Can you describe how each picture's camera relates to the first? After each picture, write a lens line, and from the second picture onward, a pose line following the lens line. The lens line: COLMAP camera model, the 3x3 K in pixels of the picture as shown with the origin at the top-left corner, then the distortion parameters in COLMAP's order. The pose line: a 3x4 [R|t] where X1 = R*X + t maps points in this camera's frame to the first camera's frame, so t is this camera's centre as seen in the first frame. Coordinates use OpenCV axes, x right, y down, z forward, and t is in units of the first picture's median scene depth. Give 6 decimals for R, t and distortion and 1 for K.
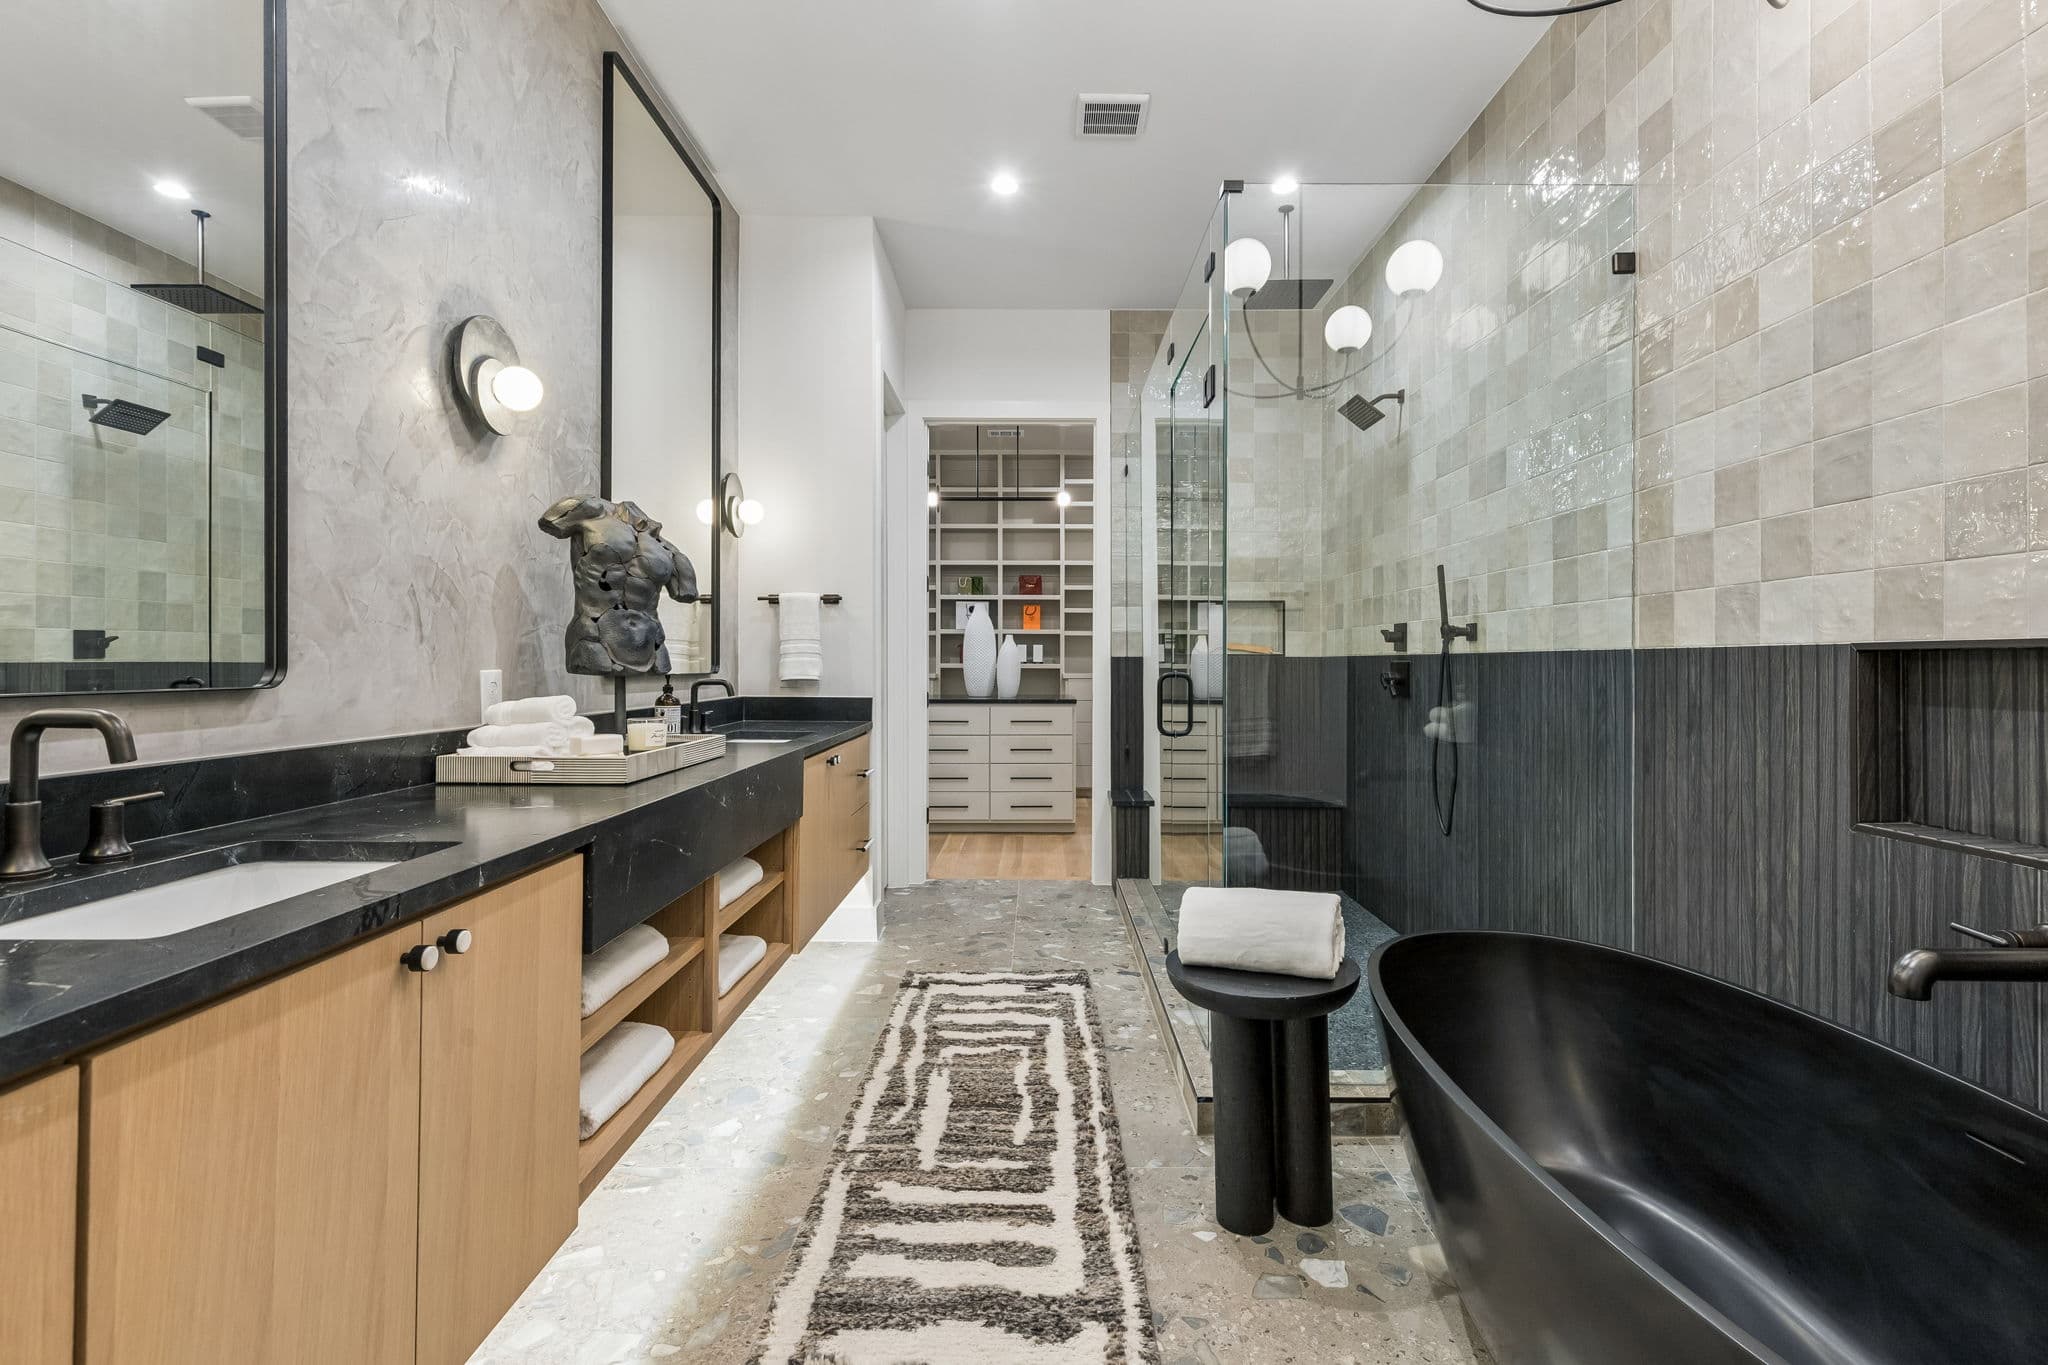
lens RADIAL K [[933.0, 0, 1027.0], [0, 933.0, 662.8], [0, 0, 1]] dist [0.000285, 0.000366]
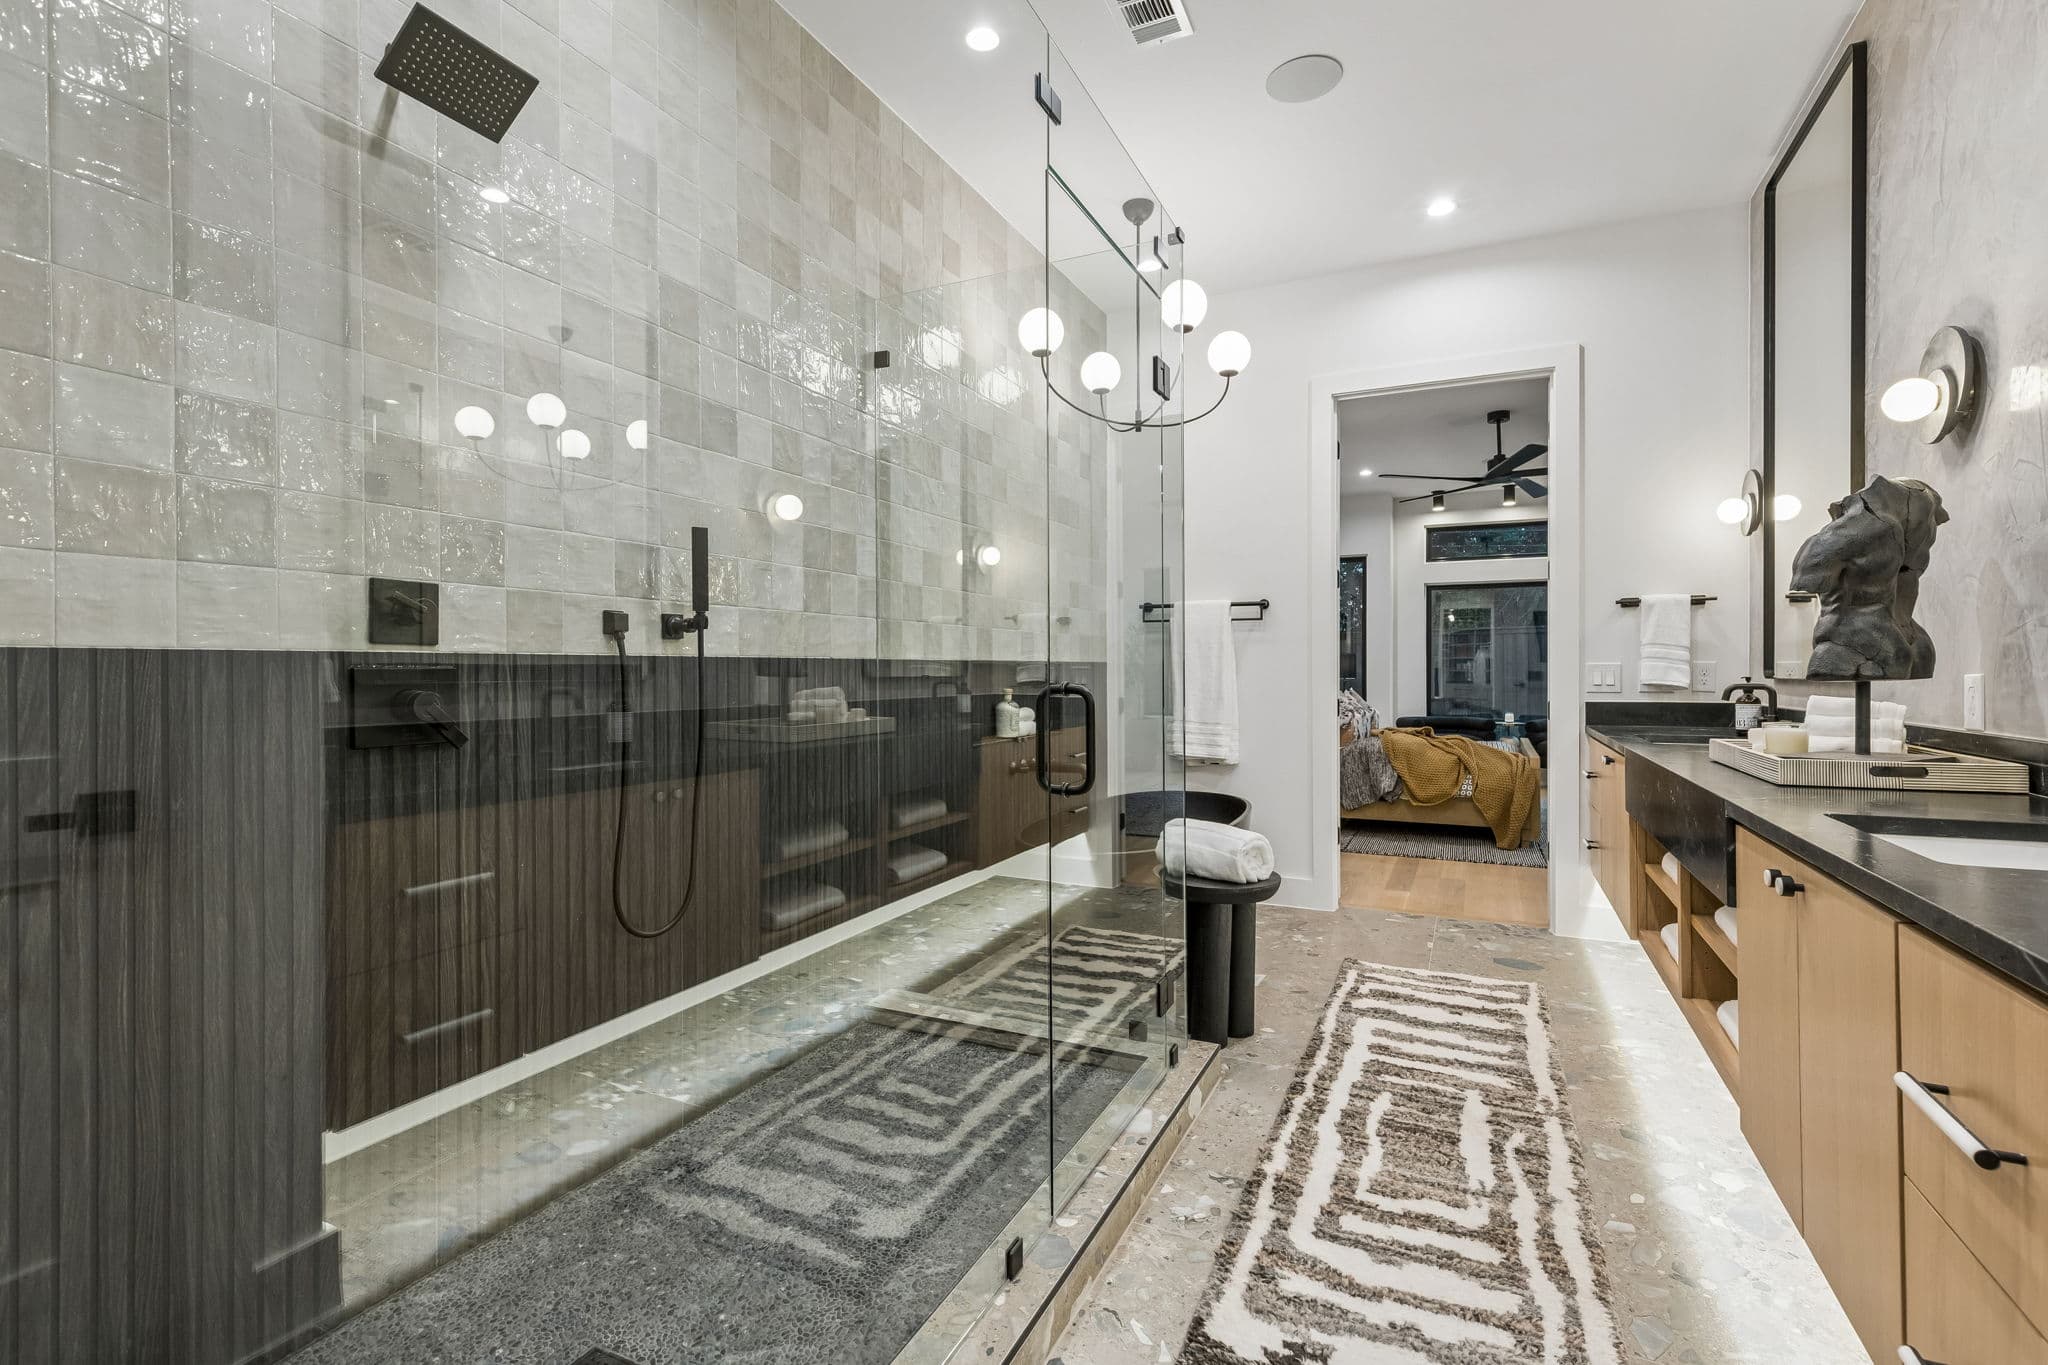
lens RADIAL K [[933.0, 0, 1029.9], [0, 933.0, 676.6], [0, 0, 1]] dist [0.000285, 0.000366]
pose [[-0.906916, -0.000905, 0.421310, -0.078207], [0.003339, 0.999951, 0.009335, -0.001483], [-0.421298, 0.009872, -0.906869, 1.861844]]
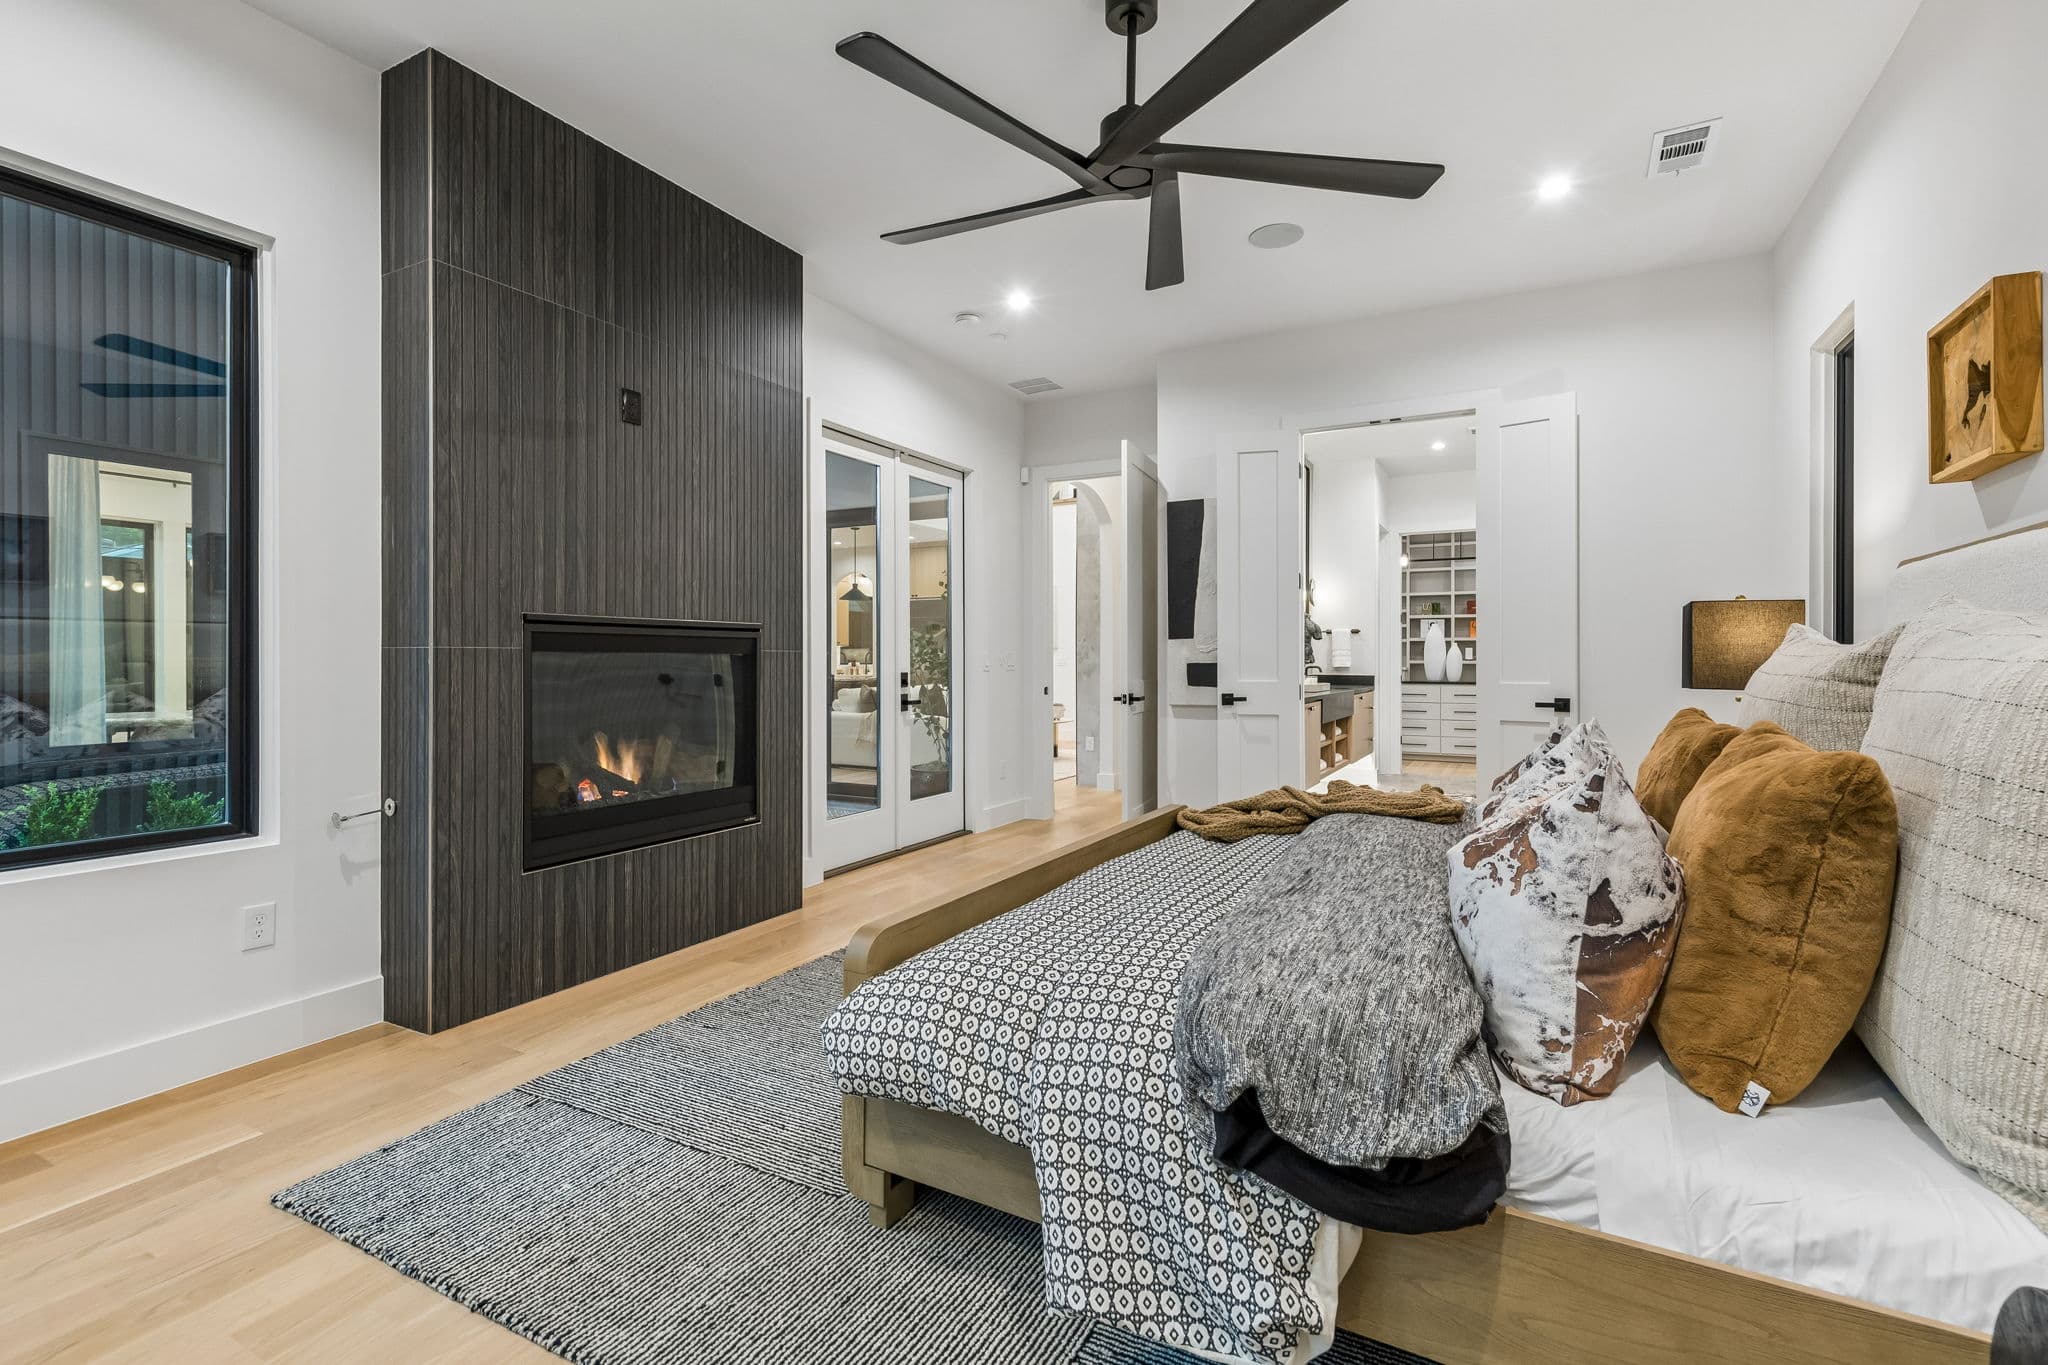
lens RADIAL K [[933.0, 0, 1027.7], [0, 933.0, 664.1], [0, 0, 1]] dist [0.000285, 0.000366]
pose [[0.885067, 0.001192, -0.465462, 0.141592], [0.000566, 0.999993, 0.003638, 0.001867], [0.465463, -0.003484, 0.885061, -1.404941]]
